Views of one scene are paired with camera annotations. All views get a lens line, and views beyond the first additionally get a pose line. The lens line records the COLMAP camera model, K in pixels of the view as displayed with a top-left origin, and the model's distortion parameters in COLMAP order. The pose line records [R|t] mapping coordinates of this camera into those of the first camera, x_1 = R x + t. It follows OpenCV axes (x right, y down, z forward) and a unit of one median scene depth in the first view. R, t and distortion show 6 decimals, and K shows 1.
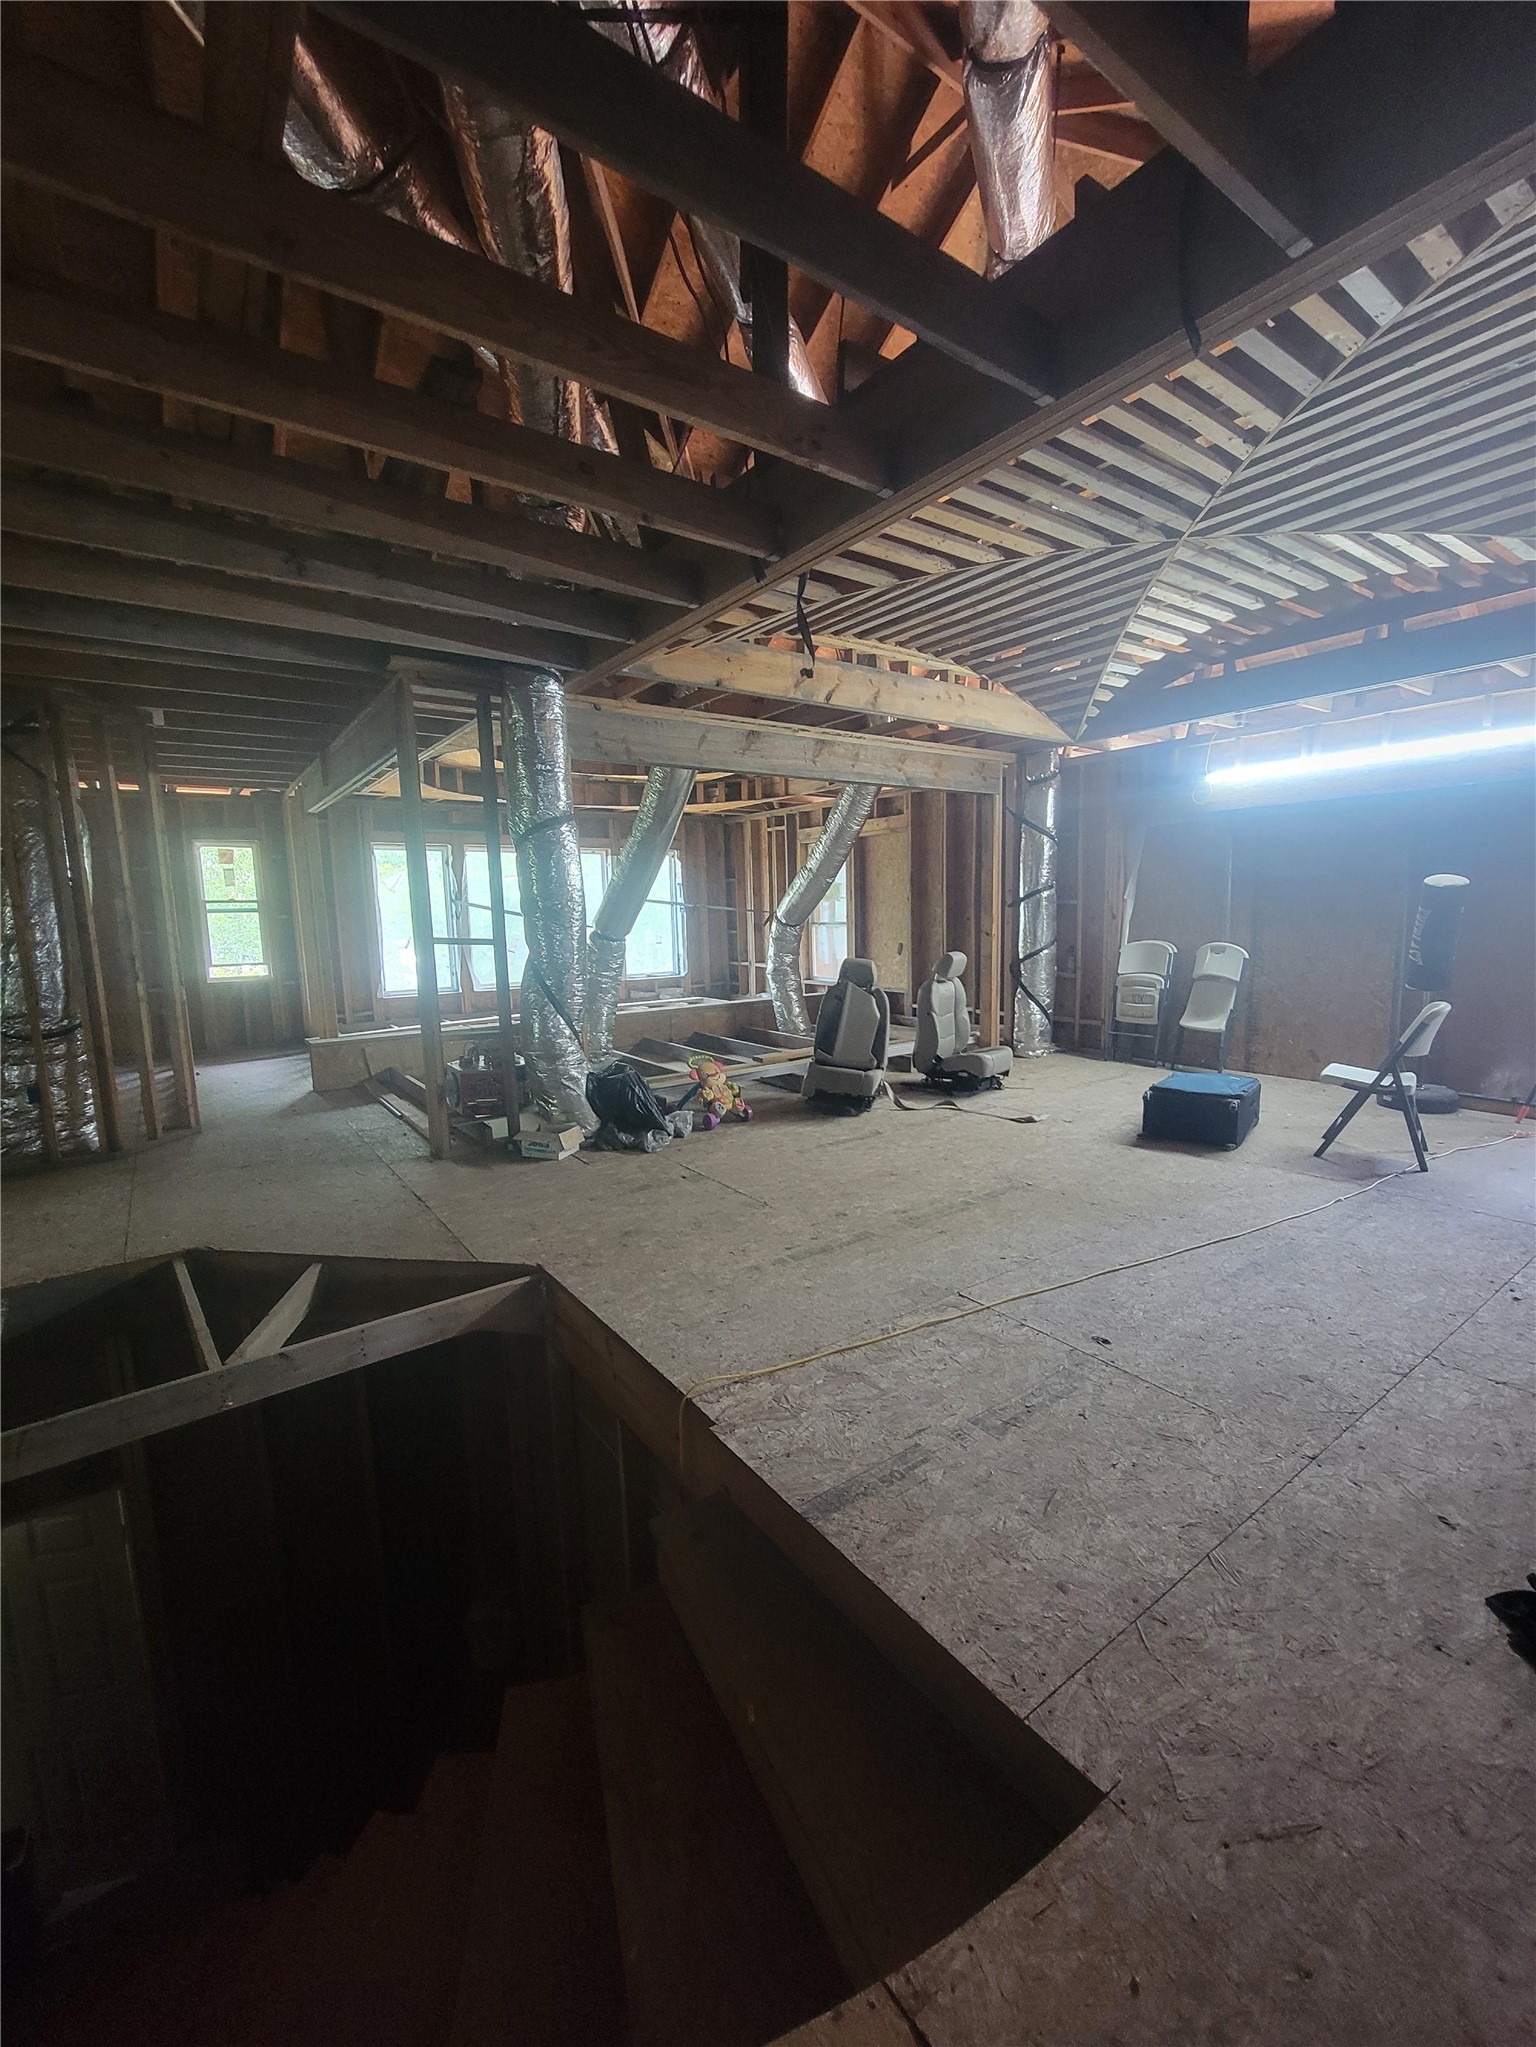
lens RADIAL K [[849.0, 0, 765.1], [0, 849.0, 1029.1], [0, 0, 1]] dist [-0.025059, 0.024916]
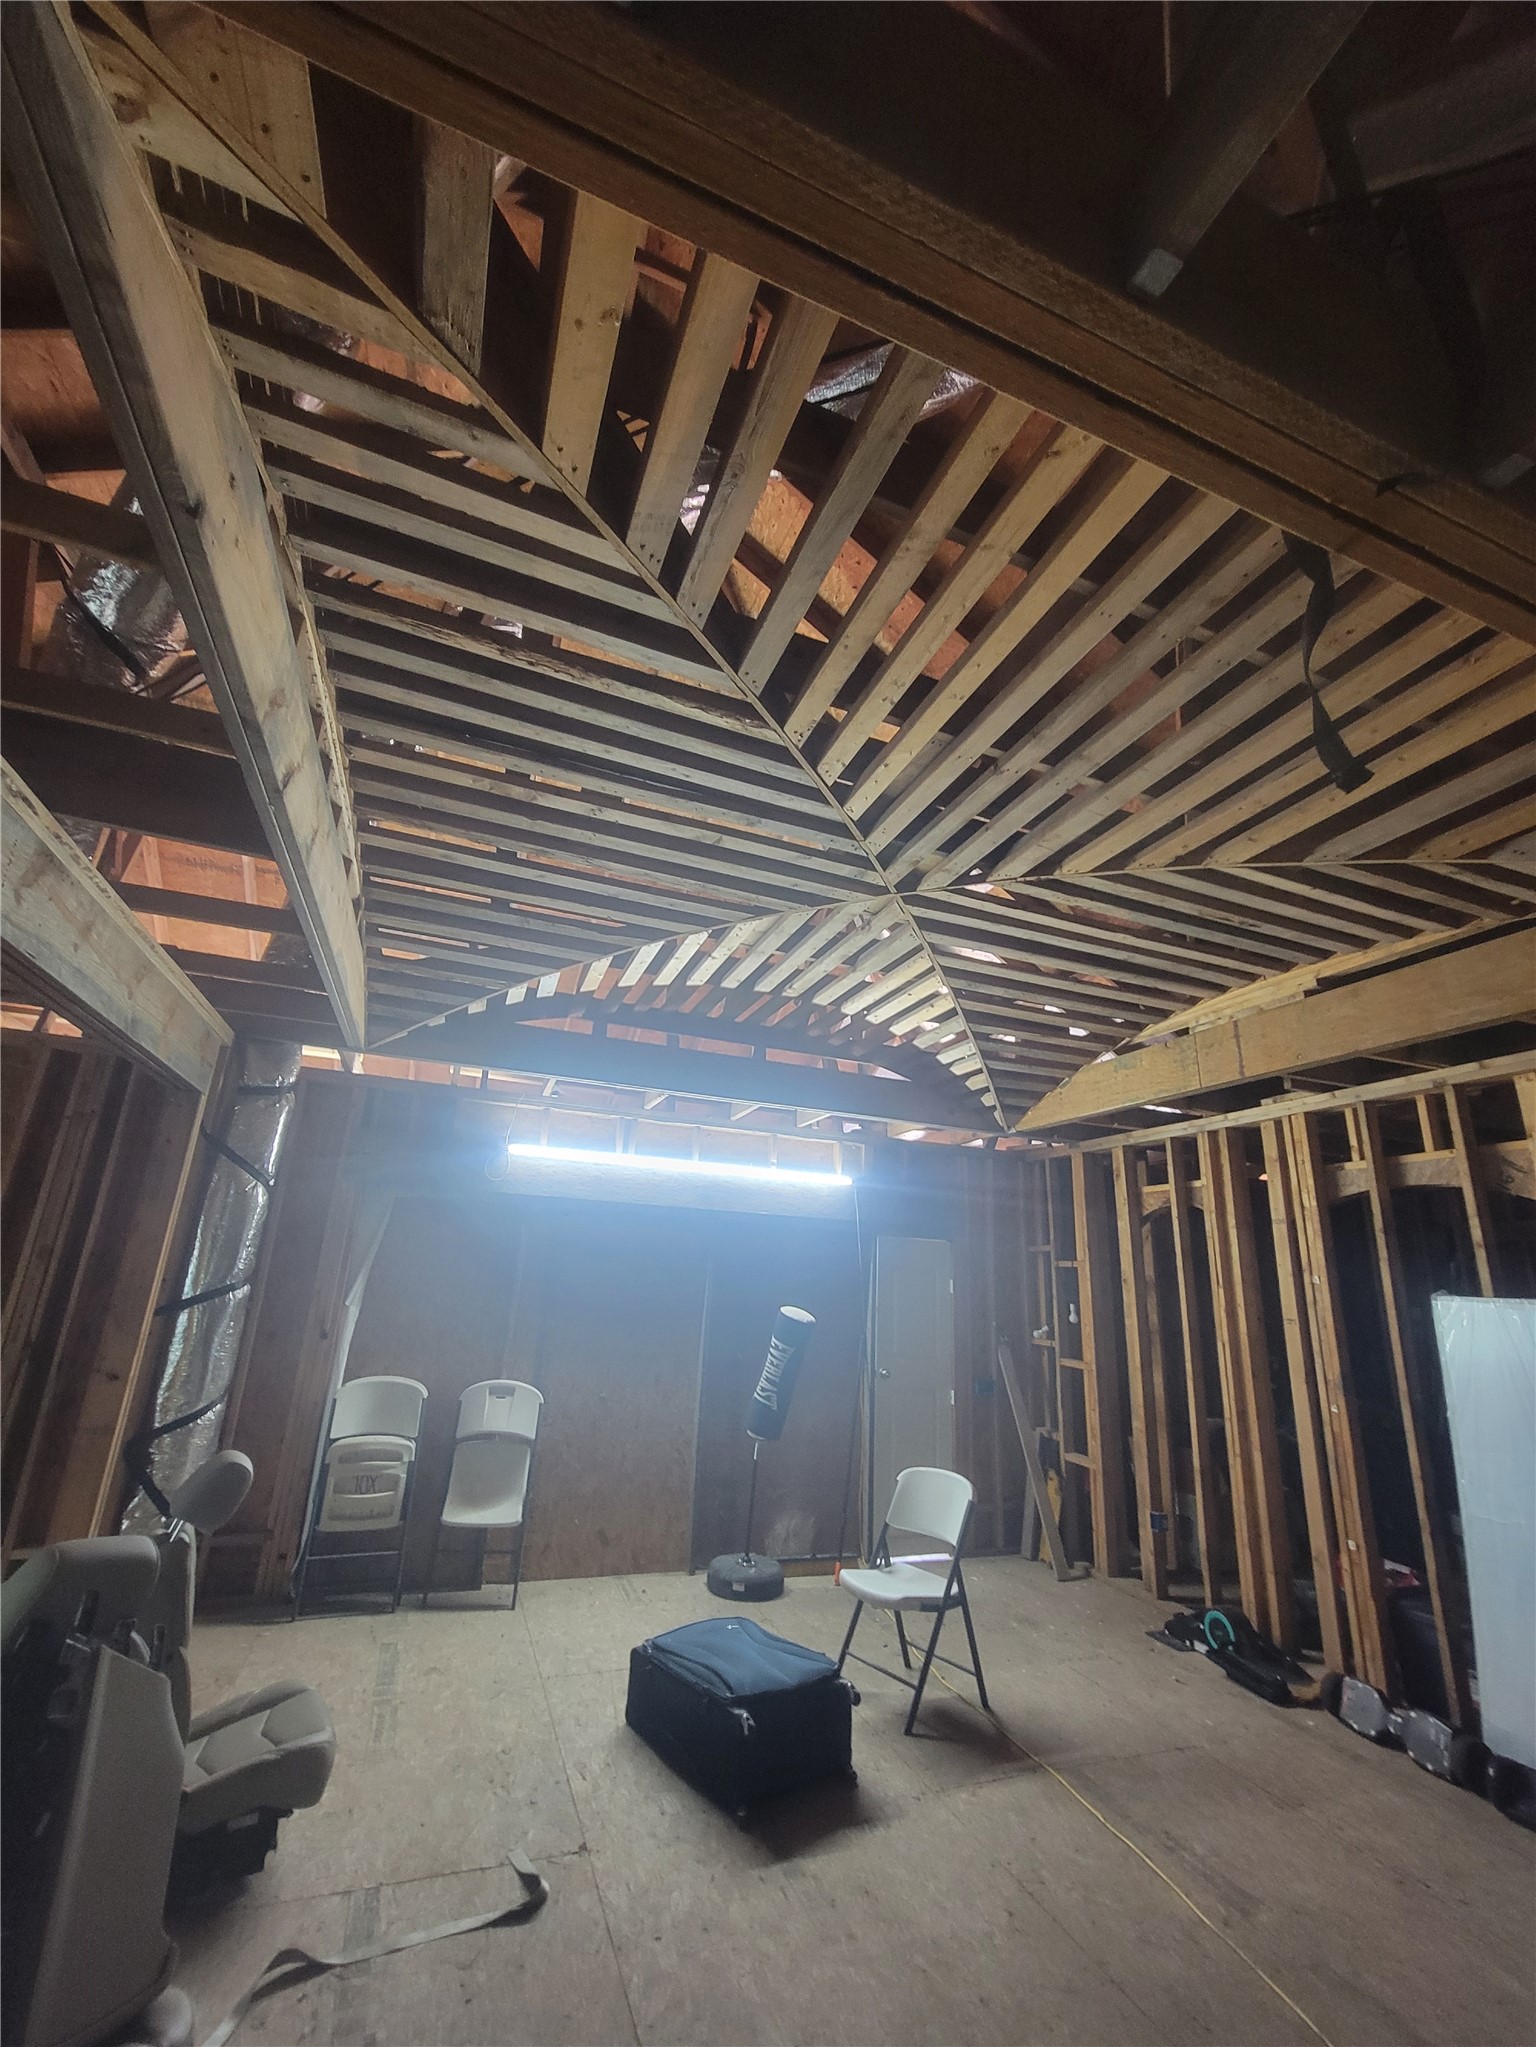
lens RADIAL K [[849.0, 0, 765.1], [0, 849.0, 1029.1], [0, 0, 1]] dist [-0.025059, 0.024916]
pose [[0.243836, 0.321222, 0.915074, -0.154319], [0.082534, 0.933257, -0.349598, -0.115333], [-0.966298, 0.160769, 0.201049, 0.614783]]
